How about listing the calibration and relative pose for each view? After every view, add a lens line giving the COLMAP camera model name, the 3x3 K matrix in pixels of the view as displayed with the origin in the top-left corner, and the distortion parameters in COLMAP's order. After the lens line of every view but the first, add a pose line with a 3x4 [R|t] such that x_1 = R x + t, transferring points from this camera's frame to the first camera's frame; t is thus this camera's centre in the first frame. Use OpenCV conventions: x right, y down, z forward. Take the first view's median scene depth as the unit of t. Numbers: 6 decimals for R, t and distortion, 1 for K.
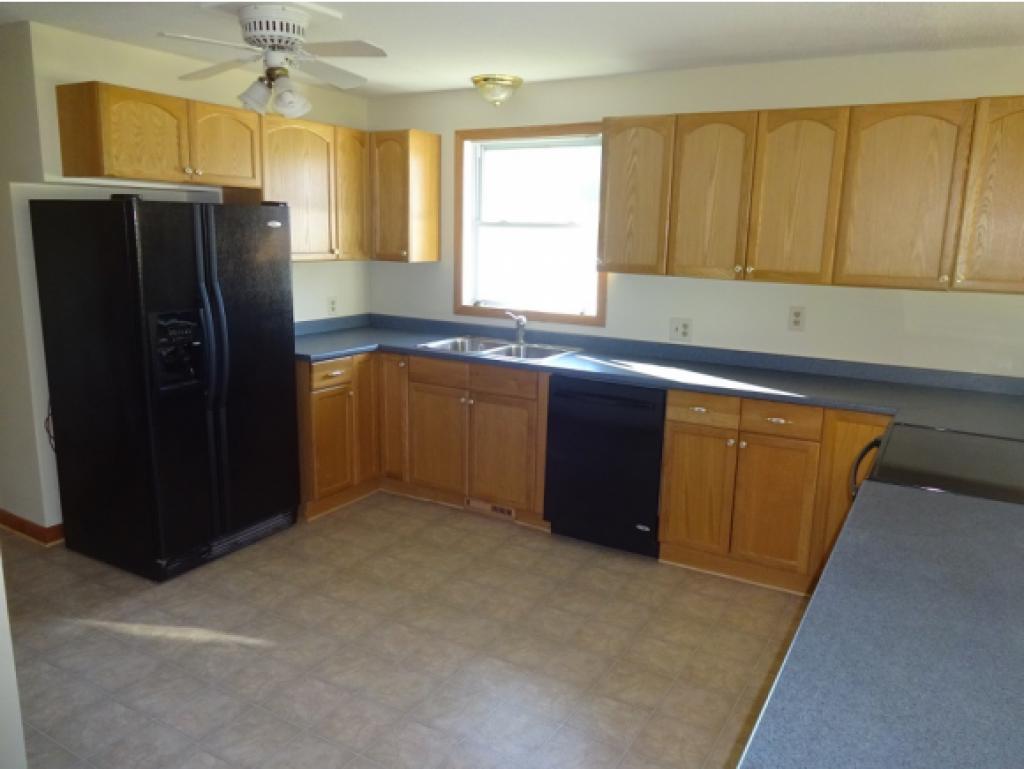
lens RADIAL K [[756.5, 0, 512.0], [0, 756.5, 384.5], [0, 0, 1]] dist [-0.014647, -0.001795]
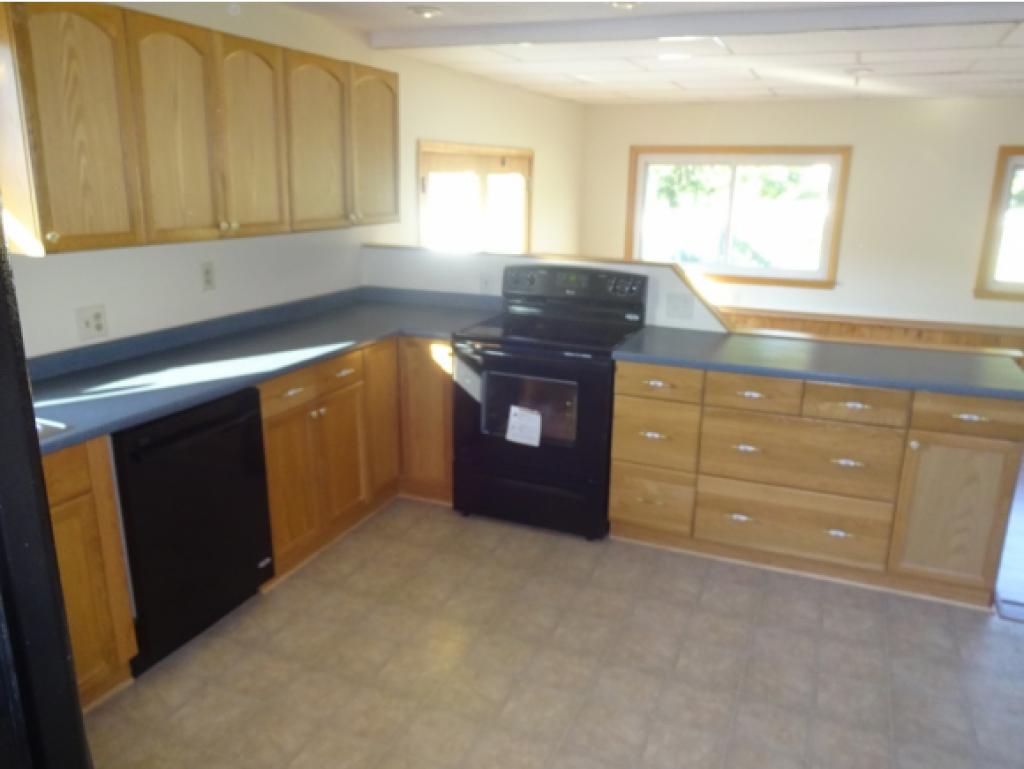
lens RADIAL K [[756.5, 0, 512.0], [0, 756.5, 384.5], [0, 0, 1]] dist [-0.014647, -0.001795]
pose [[-0.129198, -0.286455, 0.949343, -0.577813], [0.179684, 0.934755, 0.306507, -0.187295], [-0.975203, 0.210182, -0.069297, 0.786670]]
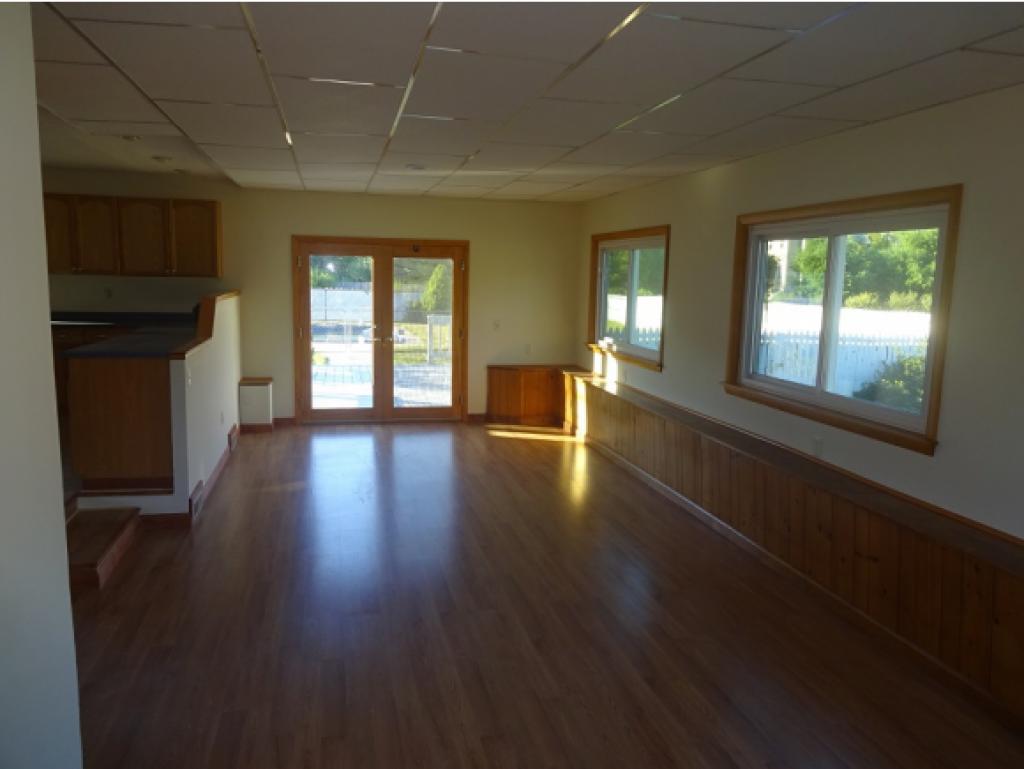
lens RADIAL K [[756.5, 0, 512.0], [0, 756.5, 384.5], [0, 0, 1]] dist [-0.014647, -0.001795]
pose [[0.723700, -0.105512, 0.682001, -0.274945], [0.129943, 0.991400, 0.015491, 0.288444], [-0.677771, 0.077411, 0.731187, -1.315127]]
